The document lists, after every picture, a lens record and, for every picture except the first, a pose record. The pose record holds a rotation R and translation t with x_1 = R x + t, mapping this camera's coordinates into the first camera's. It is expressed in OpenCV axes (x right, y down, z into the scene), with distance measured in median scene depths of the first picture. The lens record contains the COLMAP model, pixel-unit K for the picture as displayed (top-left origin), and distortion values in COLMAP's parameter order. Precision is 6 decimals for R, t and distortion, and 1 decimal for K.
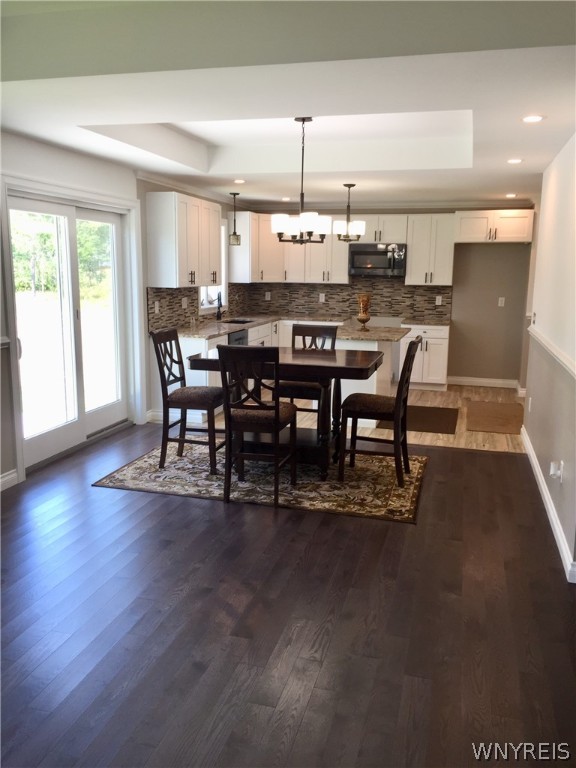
lens RADIAL K [[652.6, 0, 288.0], [0, 652.6, 384.0], [0, 0, 1]] dist [0.075128, -0.113367]
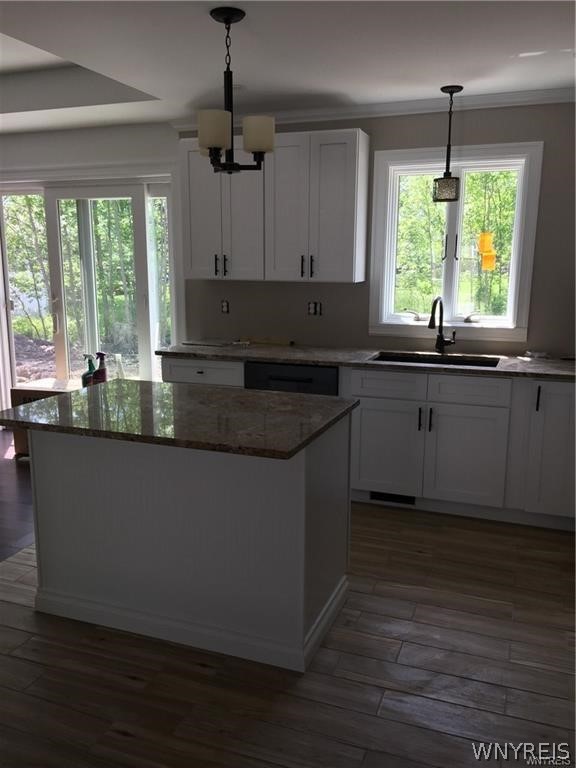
lens RADIAL K [[652.6, 0, 288.0], [0, 652.6, 384.0], [0, 0, 1]] dist [0.075128, -0.113367]
pose [[-0.093497, 0.178757, -0.979441, 0.391548], [-0.179824, 0.964539, 0.193203, -0.144241], [0.979246, 0.194191, -0.058036, 0.874560]]
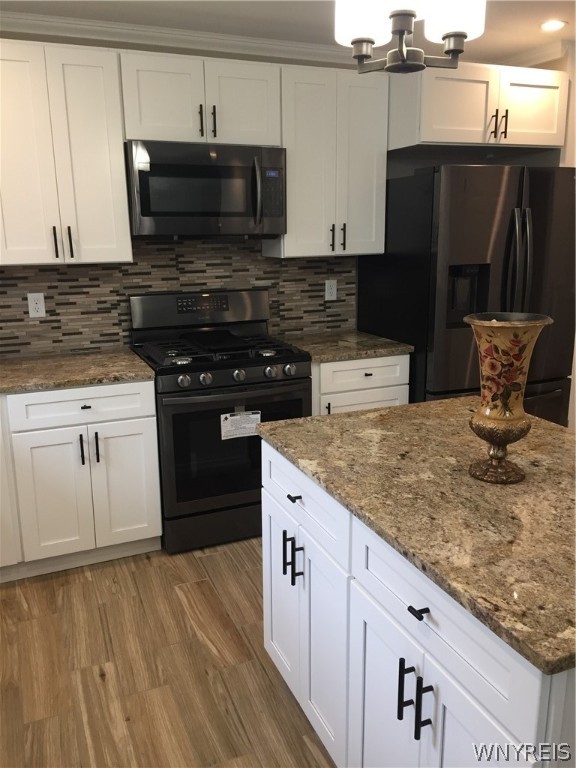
lens RADIAL K [[652.6, 0, 288.0], [0, 652.6, 384.0], [0, 0, 1]] dist [0.075128, -0.113367]
pose [[0.784208, -0.169266, 0.596965, -0.062156], [0.130466, 0.985547, 0.108059, -0.119893], [-0.606628, -0.006857, 0.794957, 0.694169]]
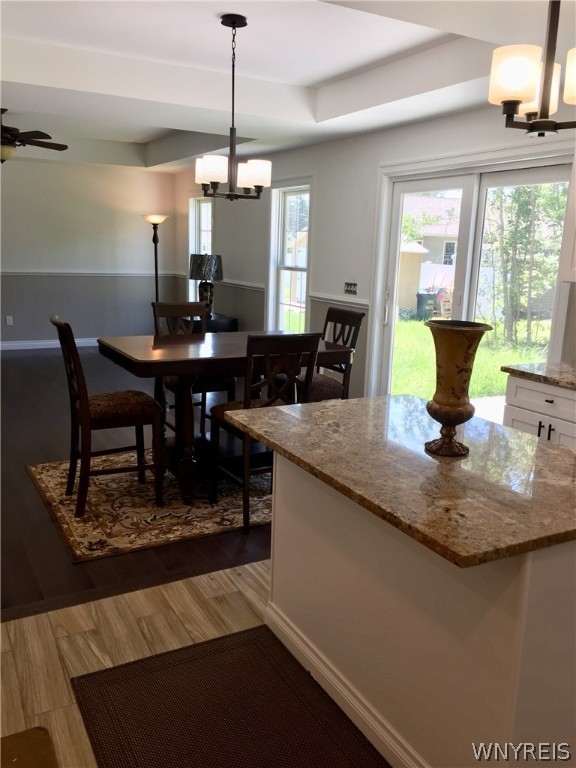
lens RADIAL K [[652.6, 0, 288.0], [0, 652.6, 384.0], [0, 0, 1]] dist [0.075128, -0.113367]
pose [[-0.709344, 0.111202, -0.696035, 0.296582], [-0.167073, 0.932811, 0.319298, -0.155137], [0.684775, 0.342781, -0.643105, 0.923027]]
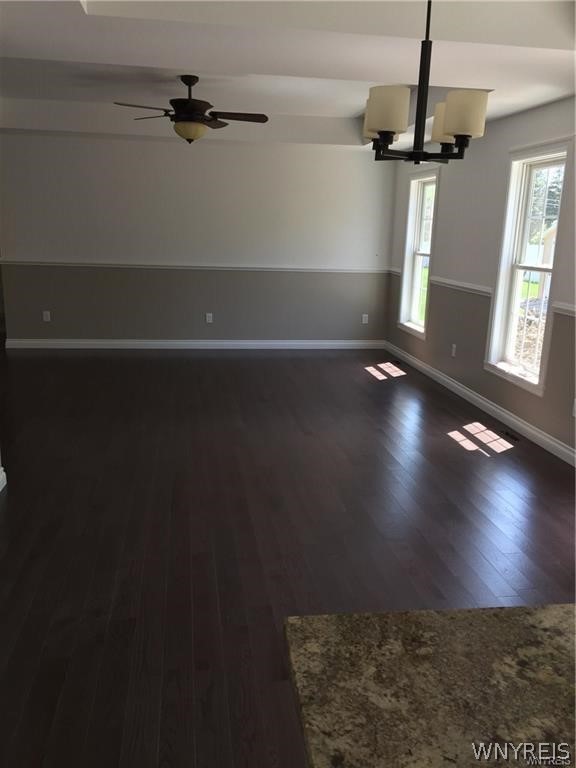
lens RADIAL K [[652.6, 0, 288.0], [0, 652.6, 384.0], [0, 0, 1]] dist [0.075128, -0.113367]
pose [[-0.912325, 0.052146, -0.406134, 0.170028], [-0.117168, 0.917138, 0.380958, -0.137589], [0.392346, 0.395143, -0.830618, 0.814285]]
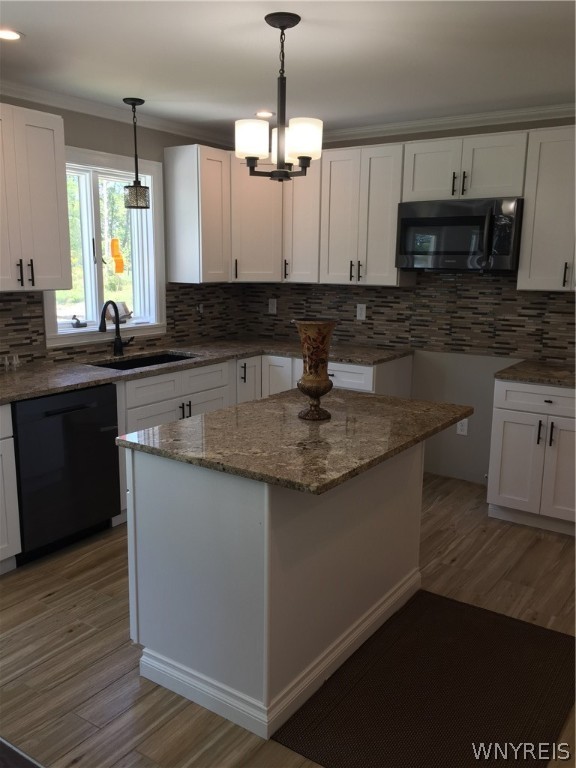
lens RADIAL K [[652.6, 0, 288.0], [0, 652.6, 384.0], [0, 0, 1]] dist [0.075128, -0.113367]
pose [[0.945602, 0.056521, -0.320377, 0.179845], [-0.053606, 0.998401, 0.017919, -0.086991], [0.320878, 0.000230, 0.947121, 0.524594]]
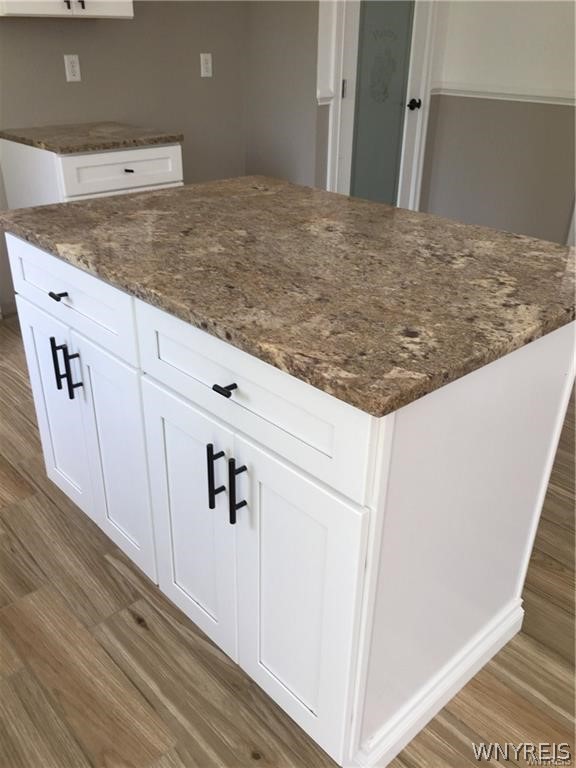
lens RADIAL K [[652.6, 0, 288.0], [0, 652.6, 384.0], [0, 0, 1]] dist [0.075128, -0.113367]
pose [[0.521620, -0.400711, 0.753222, -0.047843], [0.138967, 0.910957, 0.388388, -0.096984], [-0.841784, -0.097918, 0.530859, 0.717083]]
